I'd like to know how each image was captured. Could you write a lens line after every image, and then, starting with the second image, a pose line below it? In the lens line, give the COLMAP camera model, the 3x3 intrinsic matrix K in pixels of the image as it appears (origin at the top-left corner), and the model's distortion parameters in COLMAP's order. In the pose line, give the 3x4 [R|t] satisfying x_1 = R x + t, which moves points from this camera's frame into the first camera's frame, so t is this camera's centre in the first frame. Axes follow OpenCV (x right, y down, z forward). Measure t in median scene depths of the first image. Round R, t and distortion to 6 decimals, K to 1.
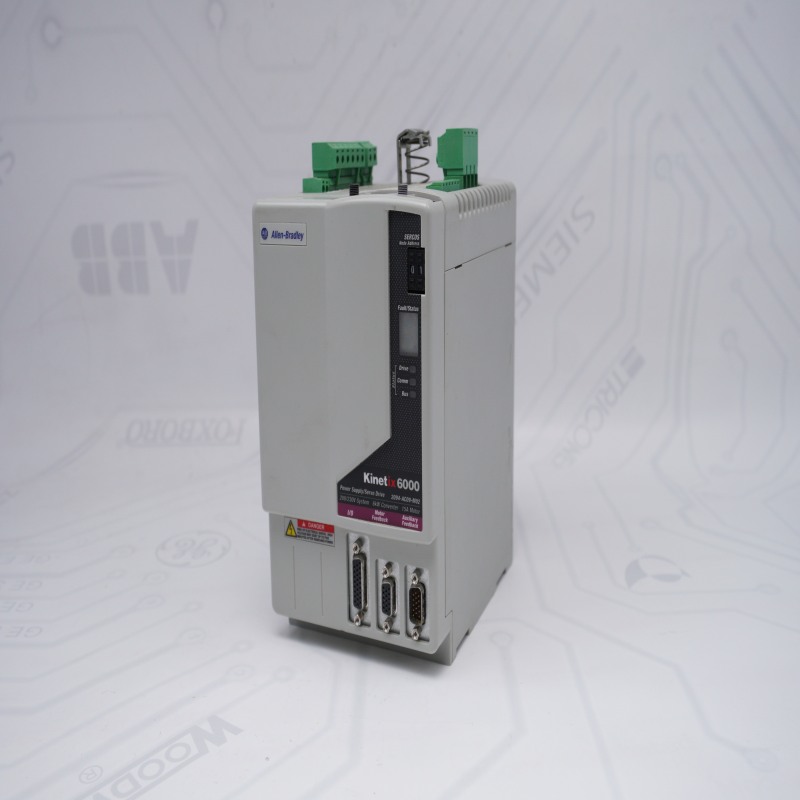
lens RADIAL K [[1089.1, 0, 397.3], [0, 1089.1, 446.0], [0, 0, 1]] dist [0.002867, 0.004231]
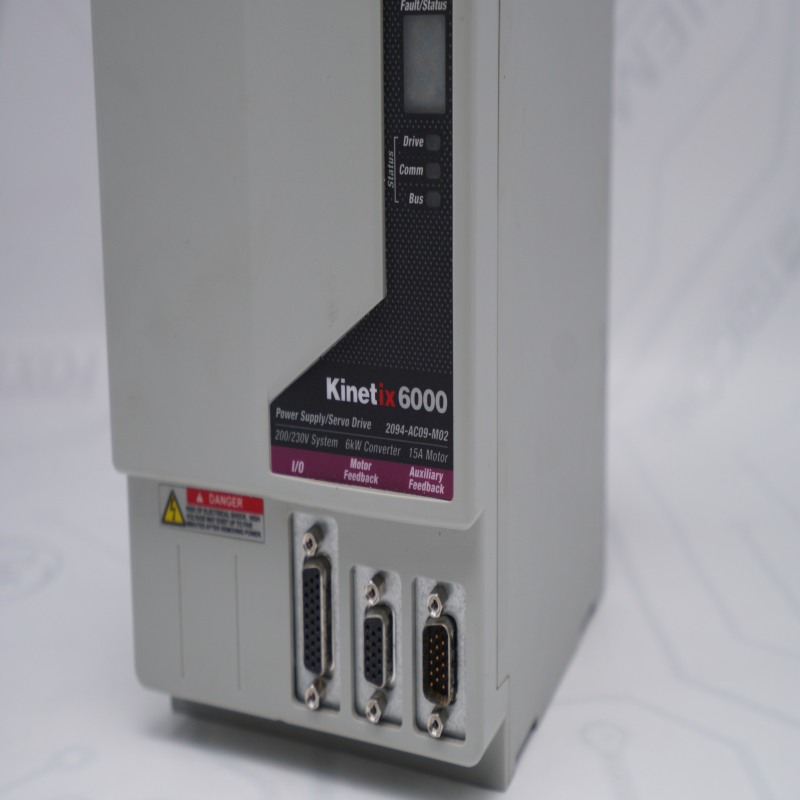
lens RADIAL K [[1730.8, 0, 400.0], [0, 1730.8, 400.0], [0, 0, 1]] dist [0.080849, 0.313737]
pose [[0.999700, -0.005714, 0.023807, -0.015698], [0.006351, 0.999622, -0.026745, 0.050310], [-0.023646, 0.026888, 0.999359, 0.235181]]
